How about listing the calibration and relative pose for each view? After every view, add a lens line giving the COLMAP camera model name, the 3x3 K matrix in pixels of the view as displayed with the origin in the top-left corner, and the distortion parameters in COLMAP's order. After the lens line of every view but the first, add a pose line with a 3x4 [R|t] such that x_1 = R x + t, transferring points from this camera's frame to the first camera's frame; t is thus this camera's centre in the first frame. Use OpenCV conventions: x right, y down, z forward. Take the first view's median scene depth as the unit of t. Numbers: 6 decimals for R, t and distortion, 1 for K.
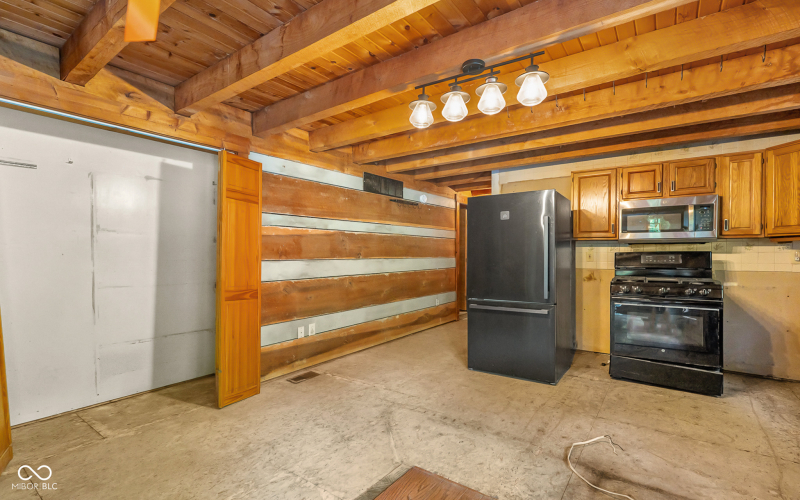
lens RADIAL K [[370.8, 0, 400.5], [0, 370.8, 252.2], [0, 0, 1]] dist [0.000580, 0.000732]
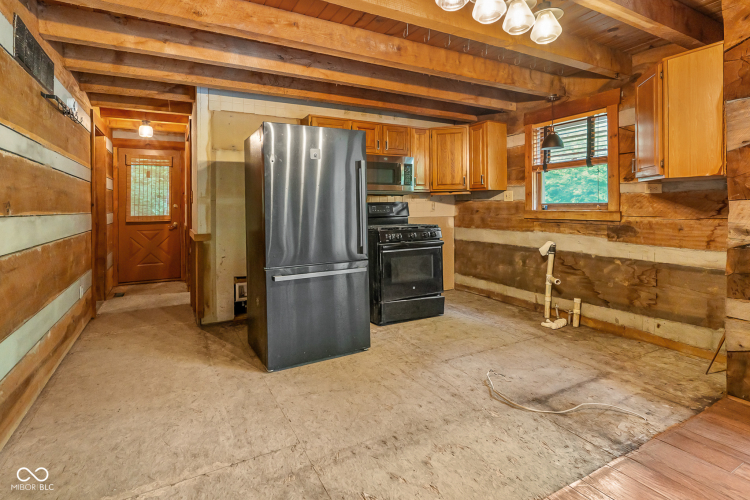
lens RADIAL K [[397.4, 0, 375.1], [0, 397.4, 202.9], [0, 0, 1]] dist [-0.000527, 0.000981]
pose [[0.422621, 0.001641, 0.906305, -0.504868], [0.003933, 0.999986, -0.003645, 0.005526], [-0.906298, 0.005105, 0.422609, 0.638788]]
